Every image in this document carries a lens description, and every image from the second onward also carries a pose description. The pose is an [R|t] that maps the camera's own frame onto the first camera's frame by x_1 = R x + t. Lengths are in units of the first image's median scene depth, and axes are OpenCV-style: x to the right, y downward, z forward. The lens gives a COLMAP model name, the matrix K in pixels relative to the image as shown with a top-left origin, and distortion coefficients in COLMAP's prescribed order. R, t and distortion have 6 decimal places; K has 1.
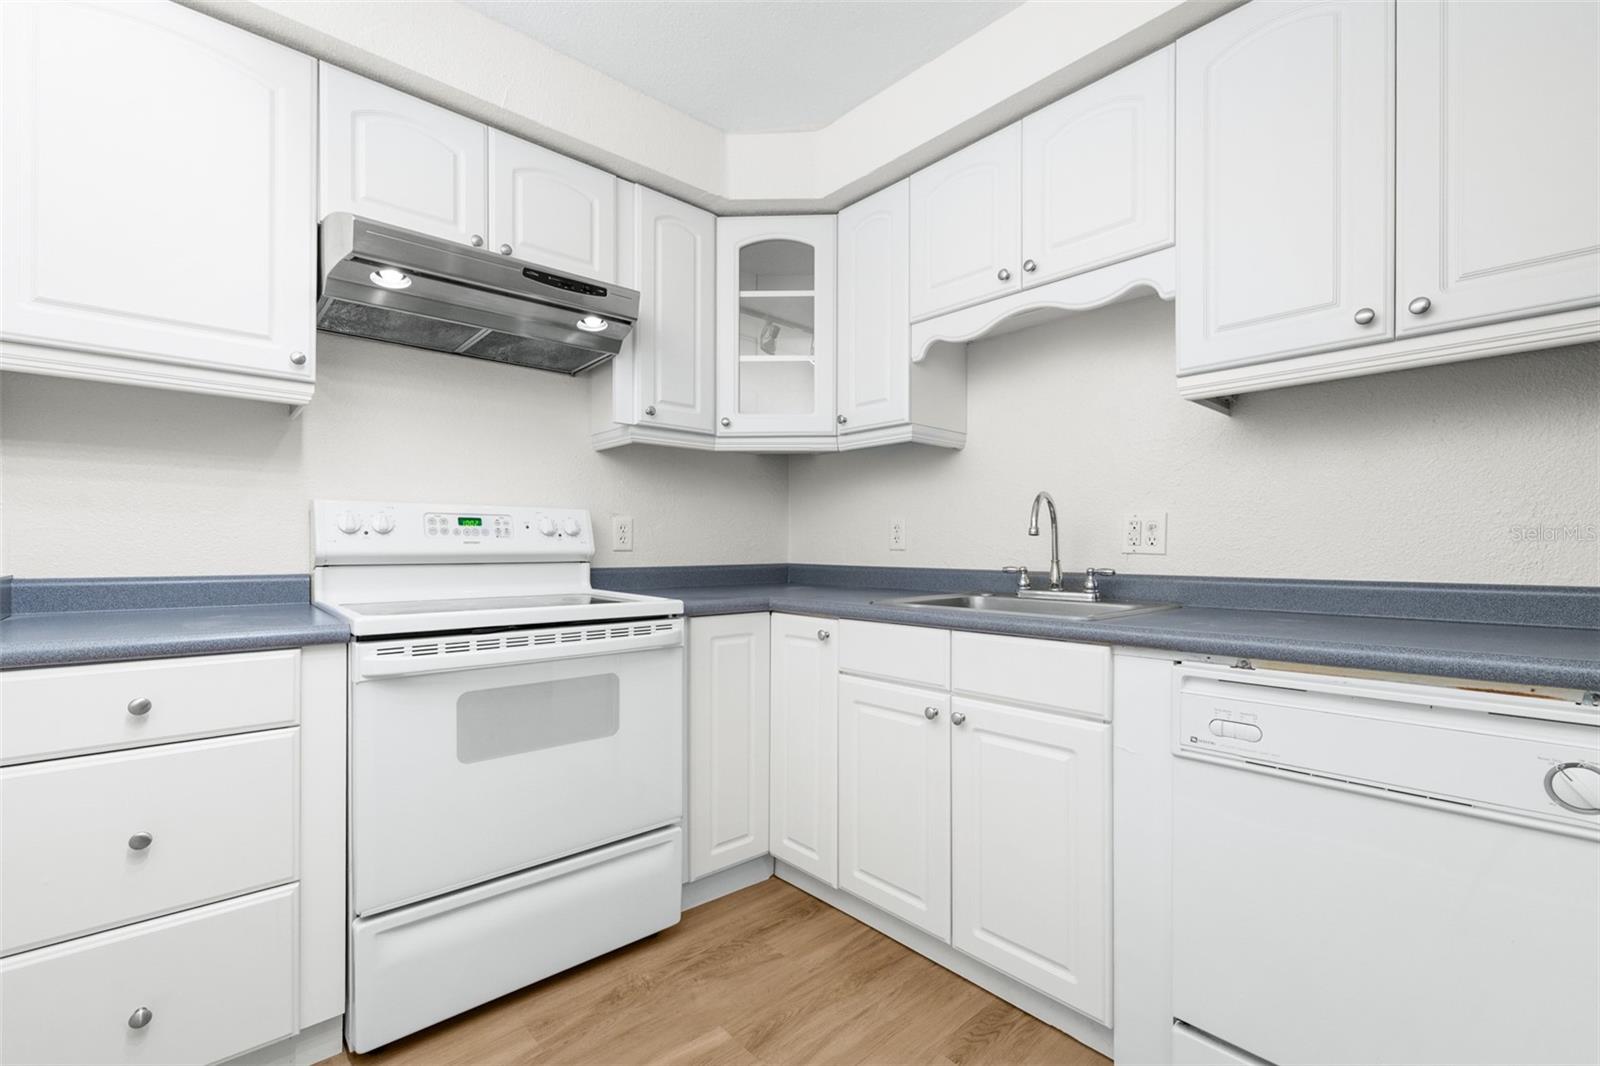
lens RADIAL K [[694.8, 0, 803.2], [0, 694.8, 539.3], [0, 0, 1]] dist [0.001560, -0.000435]
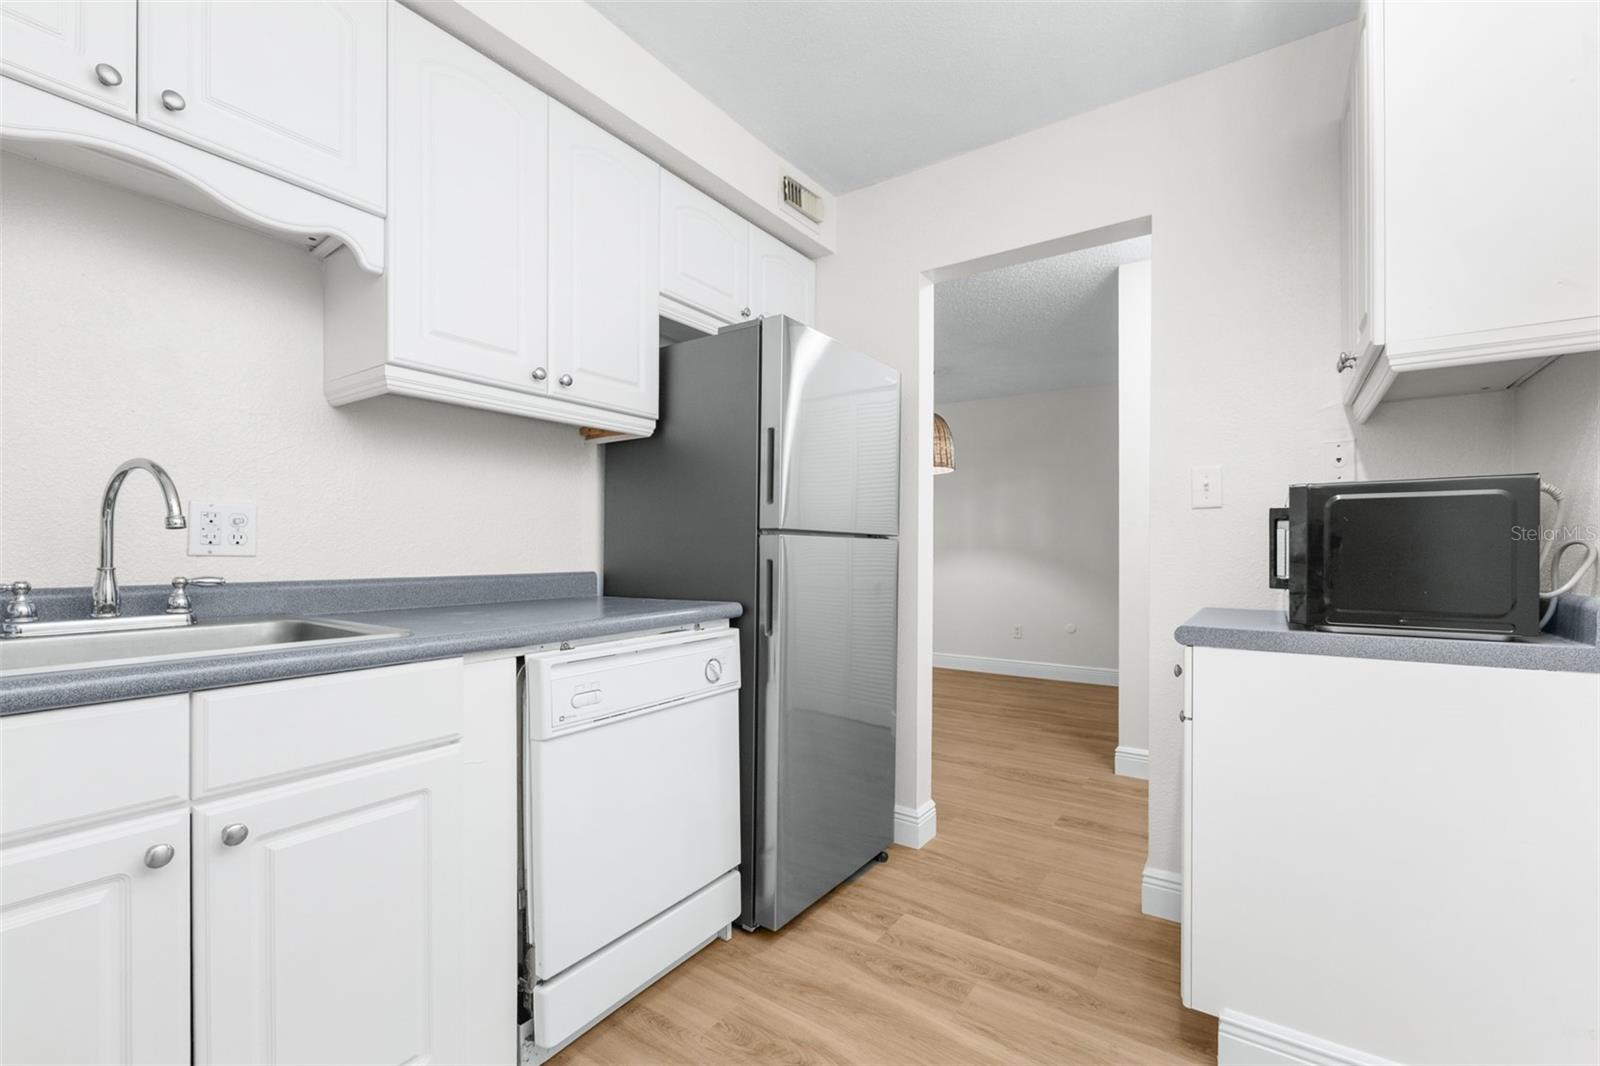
lens RADIAL K [[694.8, 0, 803.2], [0, 694.8, 539.3], [0, 0, 1]] dist [0.001560, -0.000435]
pose [[-0.241228, 0.016051, 0.970336, -0.408683], [-0.015387, 0.999674, -0.020362, 0.008504], [-0.970346, -0.019843, -0.240902, 0.577344]]
